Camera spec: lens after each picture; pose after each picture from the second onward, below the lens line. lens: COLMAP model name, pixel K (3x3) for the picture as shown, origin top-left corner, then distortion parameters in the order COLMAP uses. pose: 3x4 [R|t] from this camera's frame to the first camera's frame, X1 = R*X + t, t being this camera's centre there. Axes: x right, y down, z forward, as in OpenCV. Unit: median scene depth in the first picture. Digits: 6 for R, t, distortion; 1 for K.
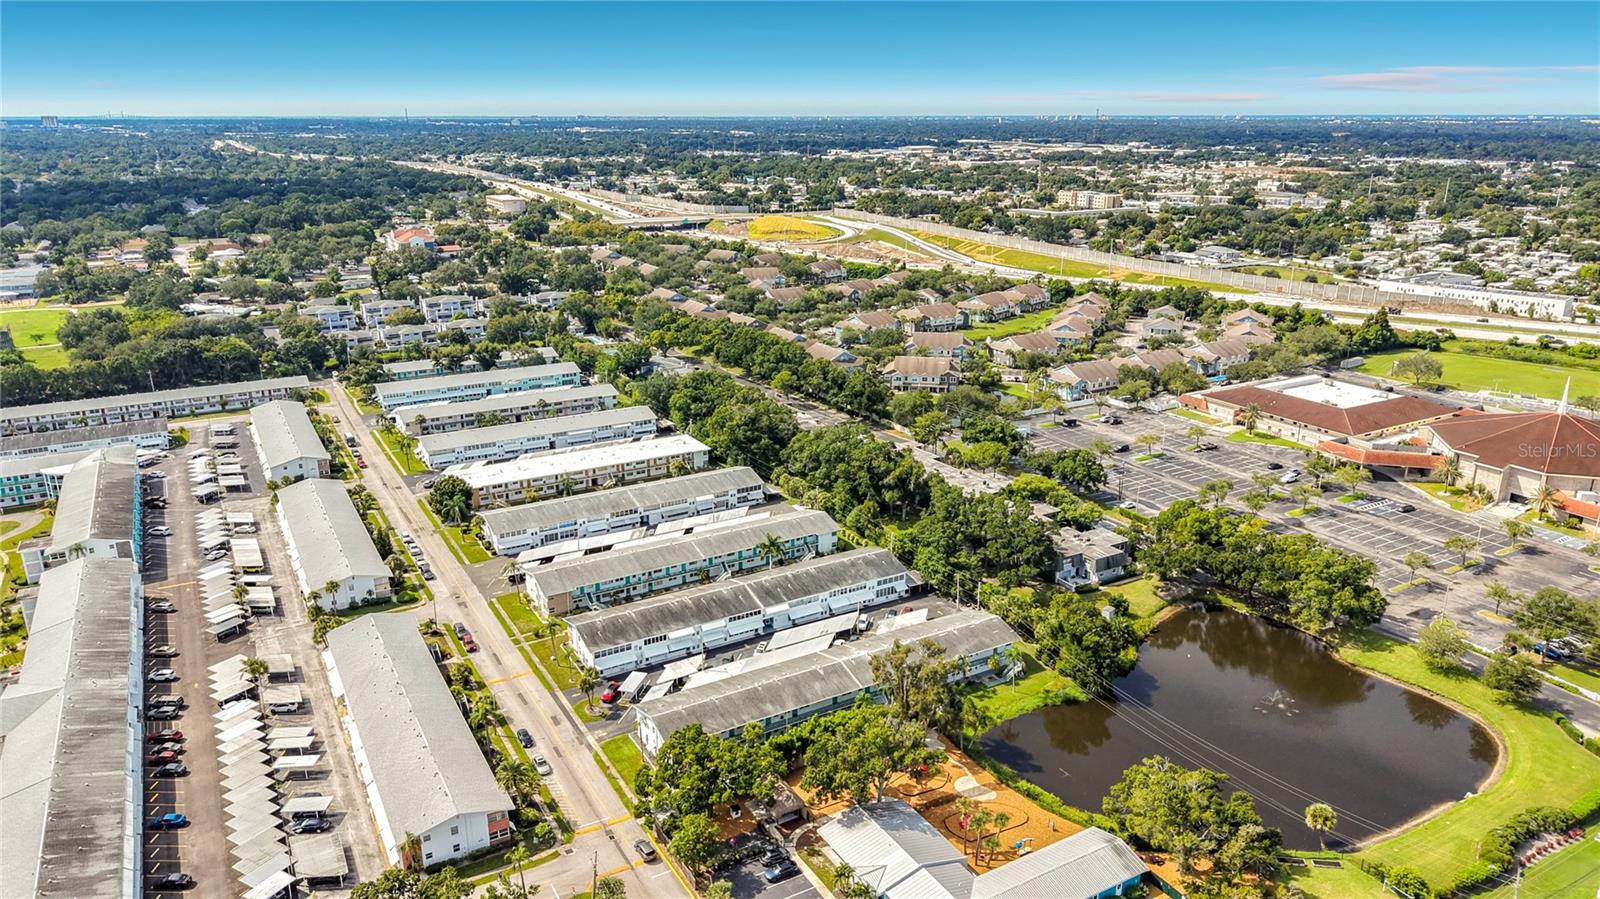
lens RADIAL K [[1068.7, 0, 796.8], [0, 1068.7, 447.4], [0, 0, 1]] dist [0.054978, -0.062948]
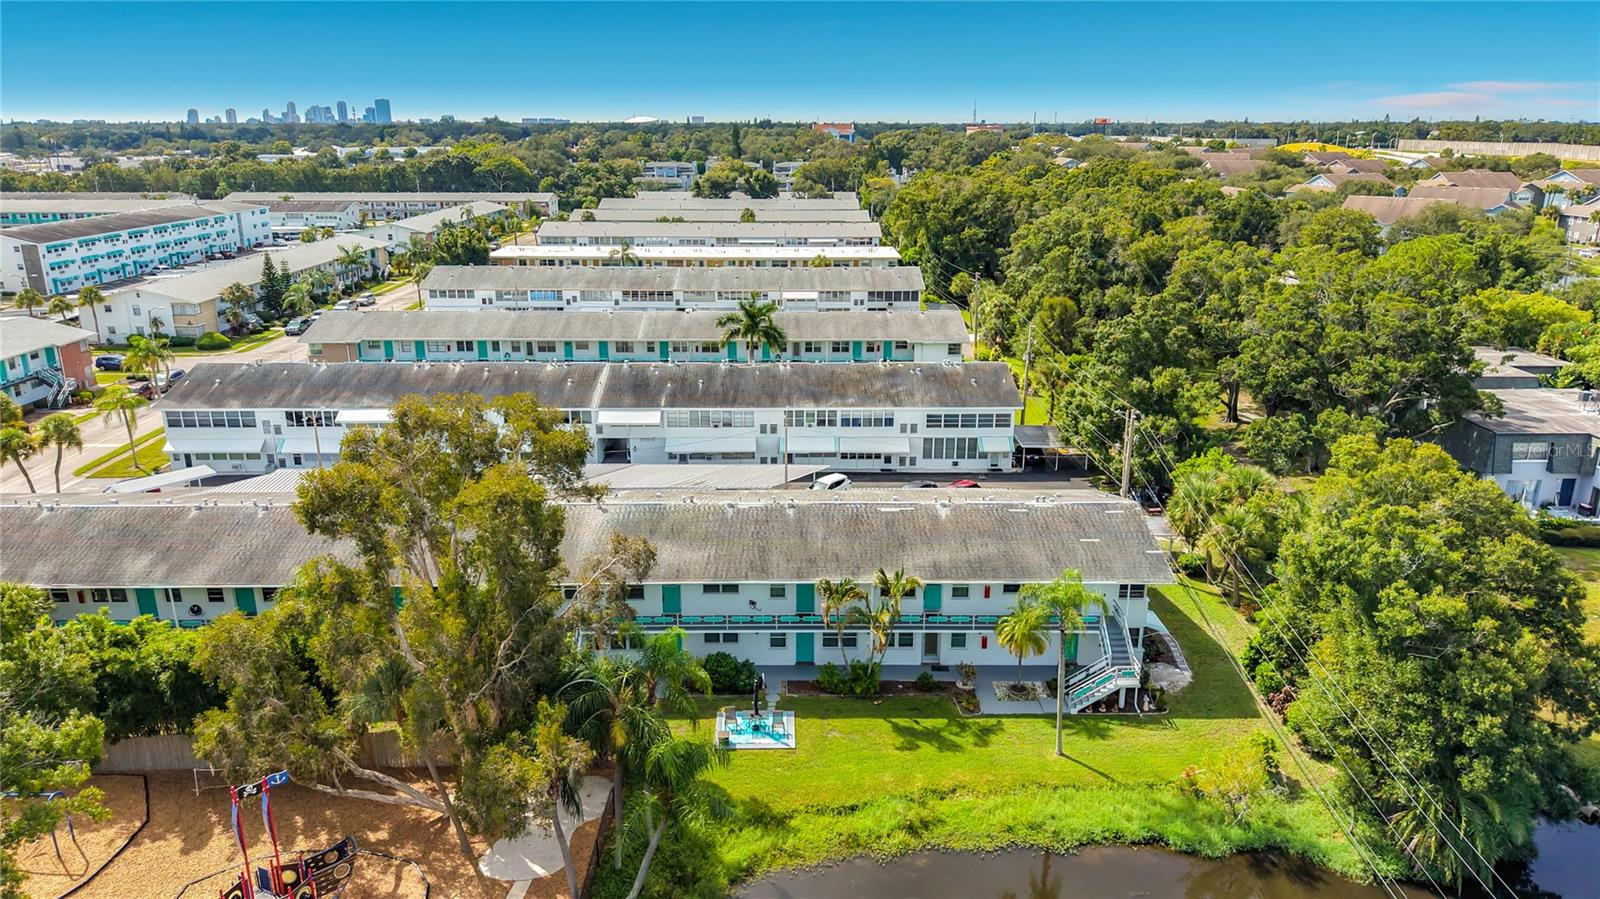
lens RADIAL K [[1075.0, 0, 800.0], [0, 1075.0, 449.5], [0, 0, 1]] dist [0.008213, -0.003810]
pose [[0.872898, 0.145377, -0.465740, 0.178569], [-0.150127, 0.988295, 0.027116, 0.109197], [0.464231, 0.046250, 0.884506, 0.511816]]
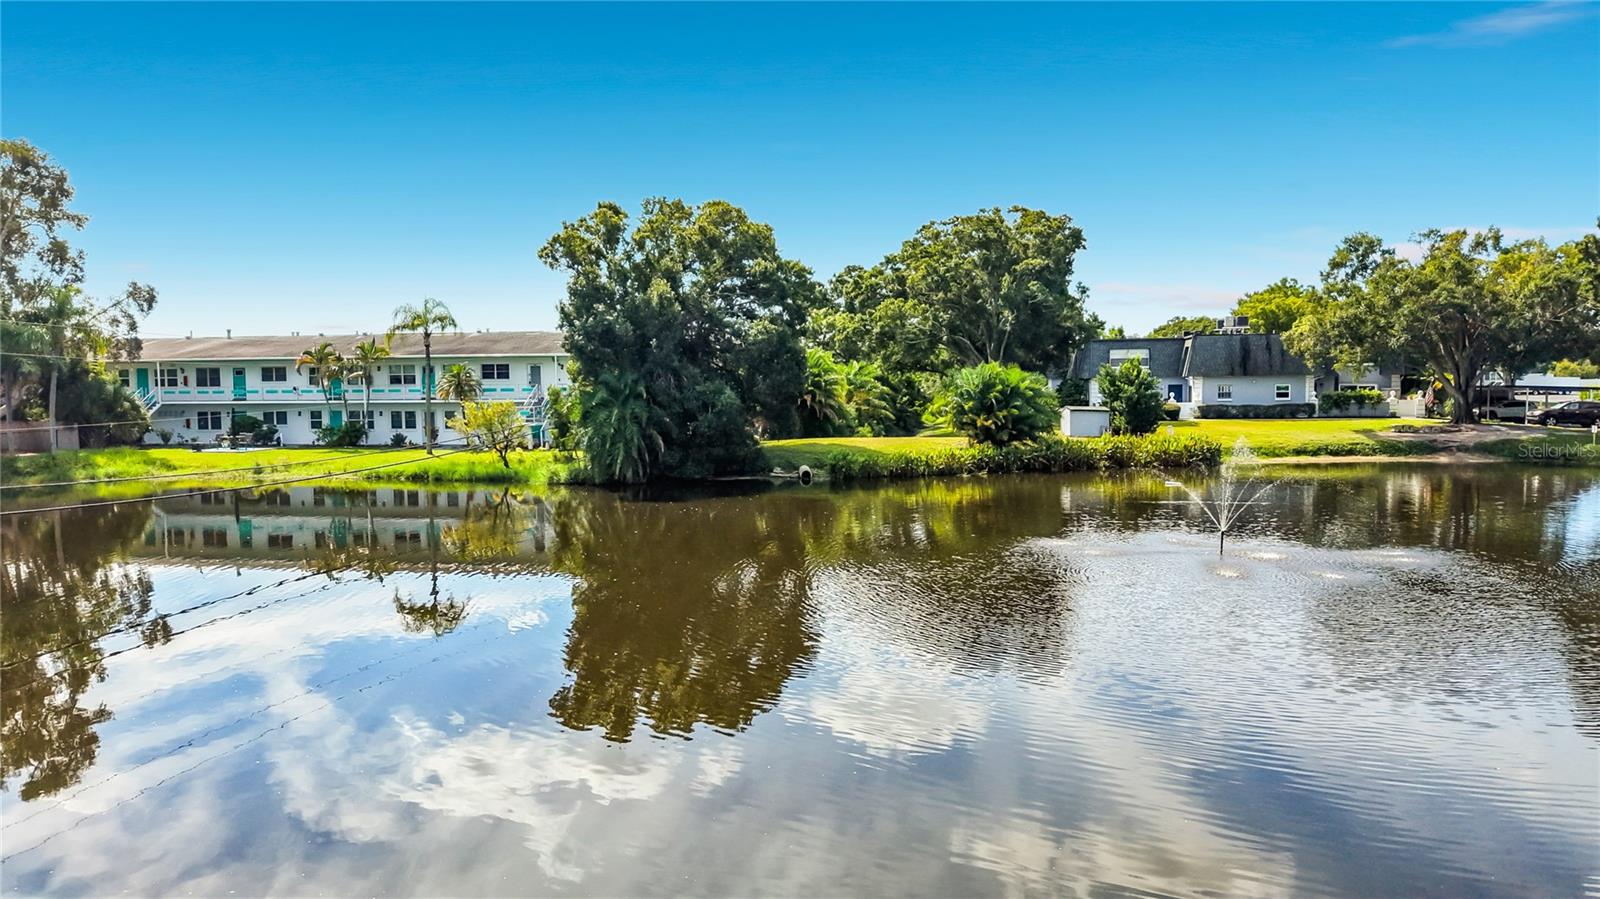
lens RADIAL K [[1080.7, 0, 796.0], [0, 1080.7, 446.7], [0, 0, 1]] dist [0.058547, -0.070427]
pose [[0.747332, 0.034731, -0.663542, 0.340084], [-0.188603, 0.968647, -0.161718, 0.176901], [0.637121, 0.246003, 0.730451, 0.578579]]
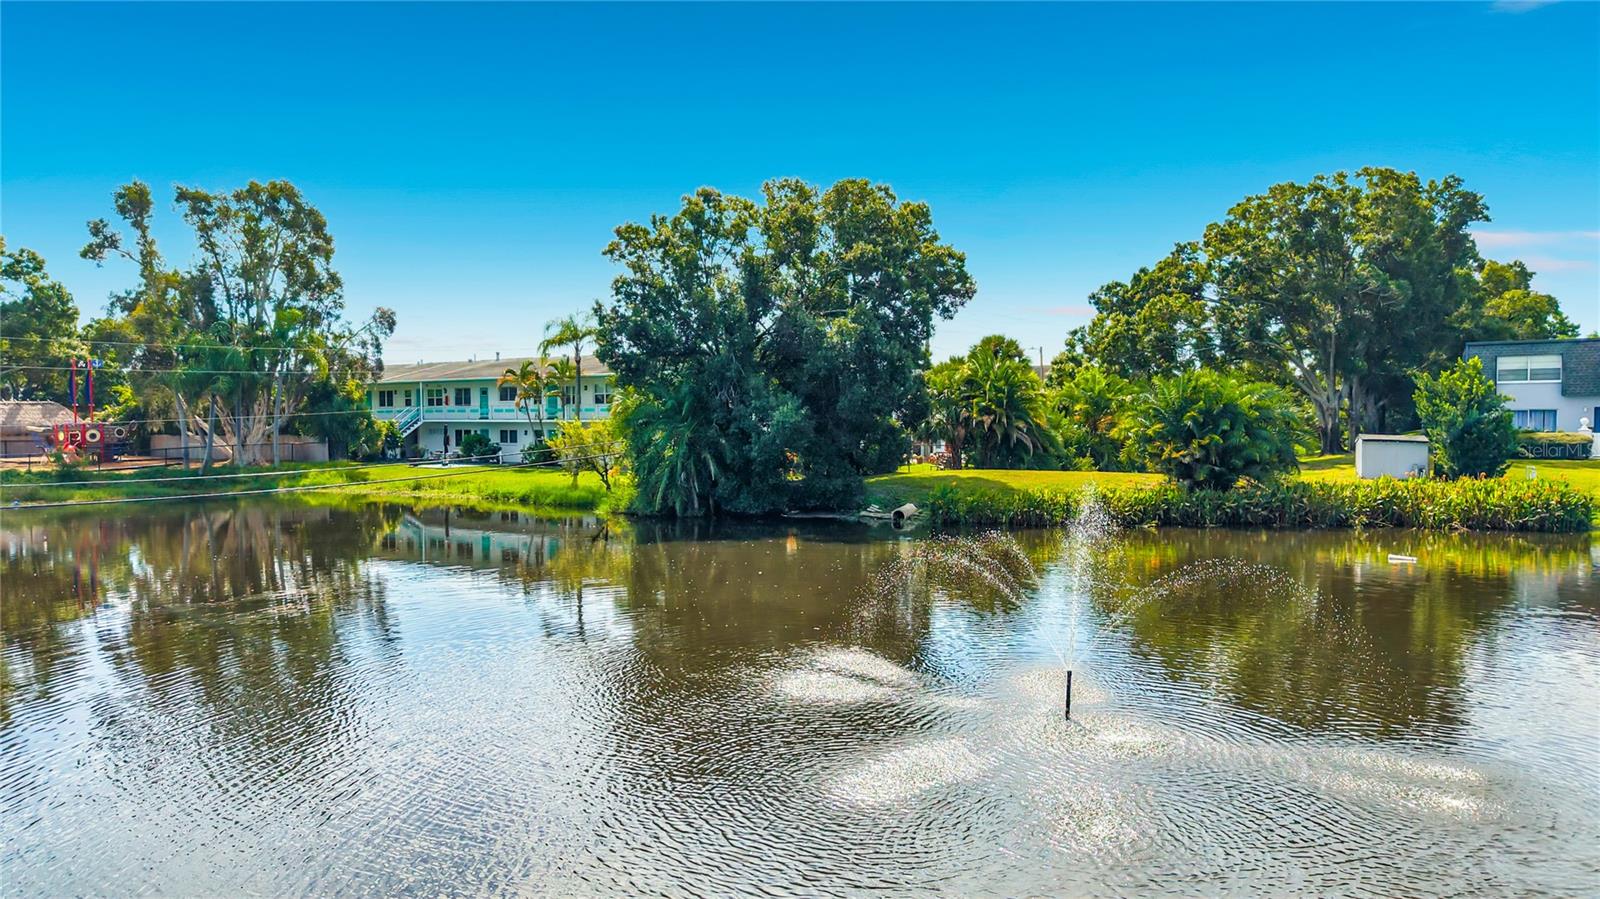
lens RADIAL K [[1068.7, 0, 796.8], [0, 1068.7, 447.4], [0, 0, 1]] dist [0.054978, -0.062948]
pose [[0.395578, 0.028886, -0.917978, 0.343874], [-0.268626, 0.959437, -0.085567, 0.158008], [0.878270, 0.280441, 0.387292, 0.647994]]
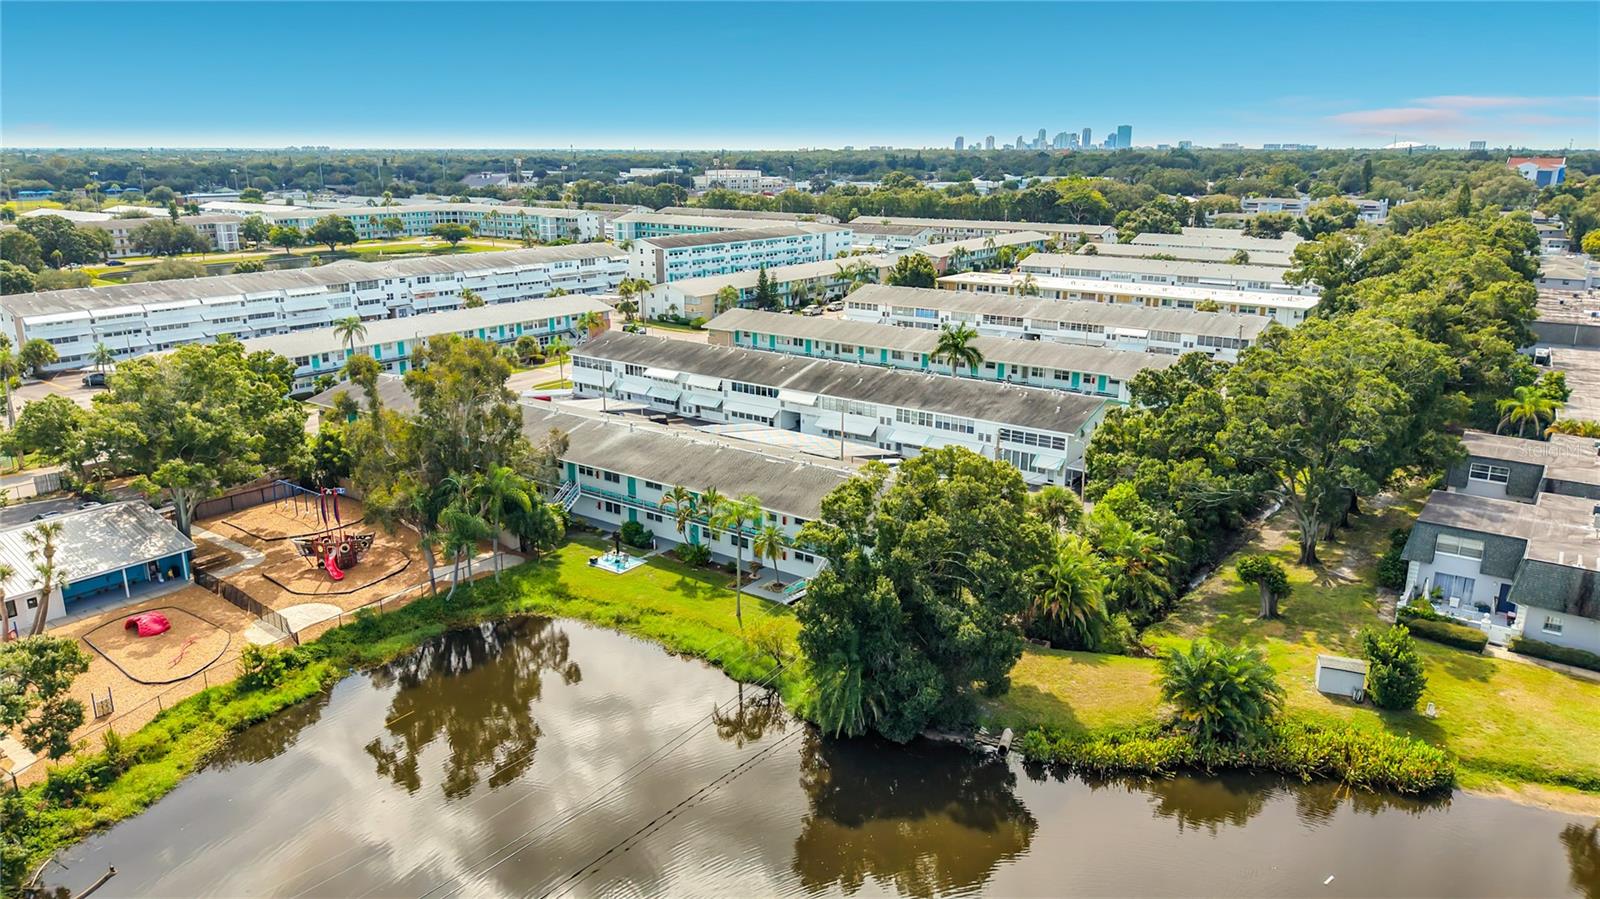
lens RADIAL K [[1065.5, 0, 794.4], [0, 1065.5, 451.4], [0, 0, 1]] dist [0.087987, -0.142416]
pose [[0.402157, 0.252491, -0.880067, 0.374845], [-0.277432, 0.949637, 0.145675, 0.073857], [0.872526, 0.185574, 0.451953, 0.573526]]
